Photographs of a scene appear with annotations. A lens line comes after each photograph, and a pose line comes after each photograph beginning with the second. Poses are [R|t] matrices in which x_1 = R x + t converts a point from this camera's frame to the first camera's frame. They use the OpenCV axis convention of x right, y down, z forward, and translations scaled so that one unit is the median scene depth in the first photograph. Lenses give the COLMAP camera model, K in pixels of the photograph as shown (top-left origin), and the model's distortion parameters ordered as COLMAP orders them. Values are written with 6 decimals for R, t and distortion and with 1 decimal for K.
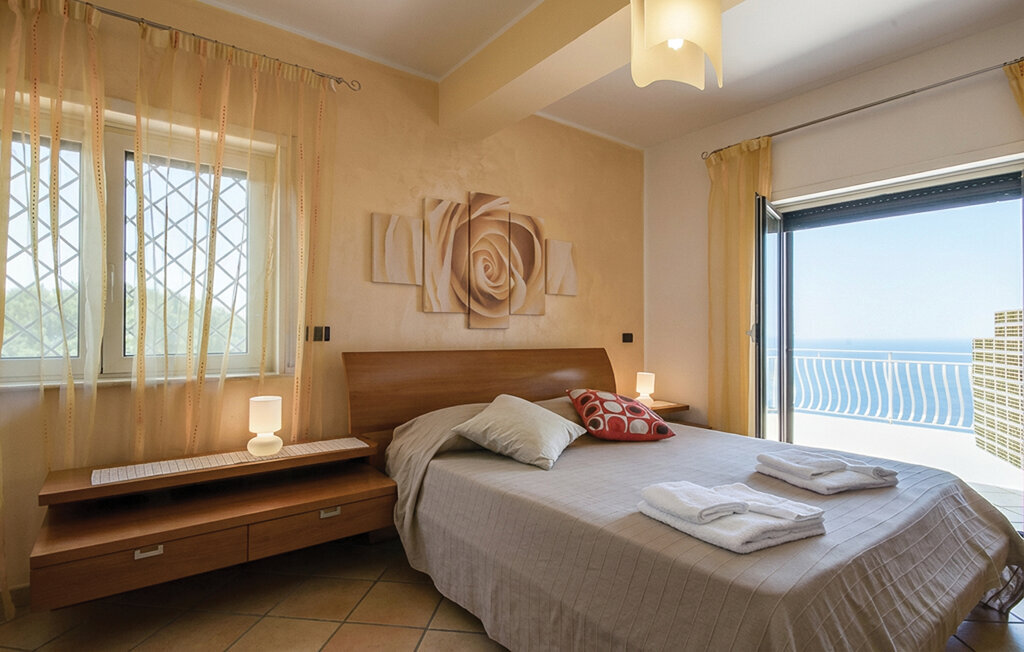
lens RADIAL K [[491.9, 0, 512.0], [0, 491.9, 326.0], [0, 0, 1]] dist [0.000208, -0.000054]
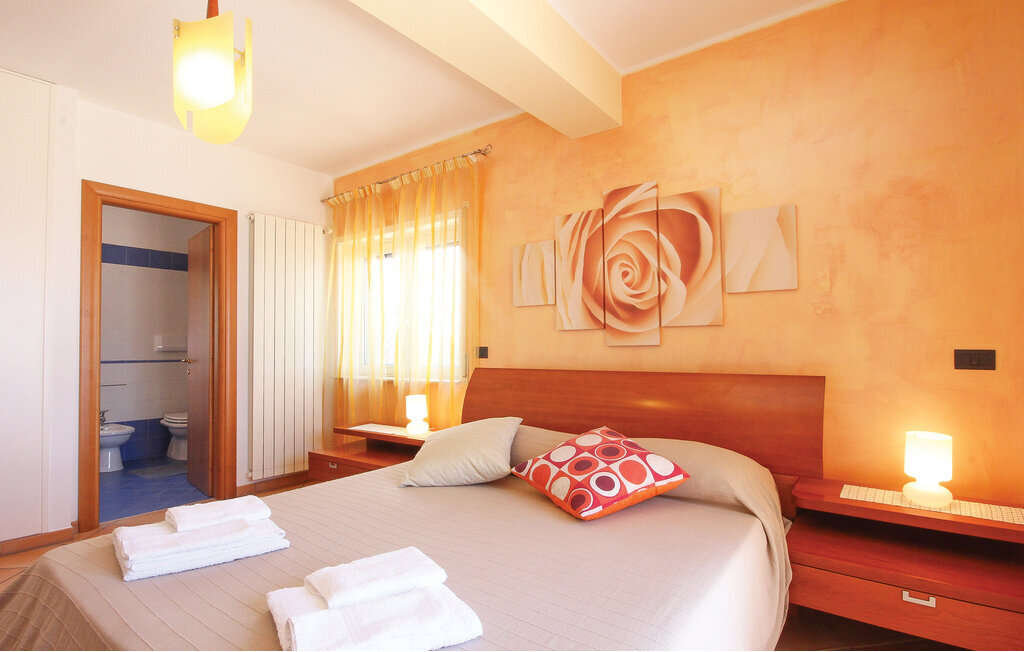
lens RADIAL K [[509.0, 0, 511.2], [0, 509.0, 340.3], [0, 0, 1]] dist [-0.001221, -0.000117]
pose [[0.291600, -0.032528, -0.955987, 0.732682], [0.010798, 0.999470, -0.030713, 0.020265], [0.956479, -0.001367, 0.291797, 0.563512]]
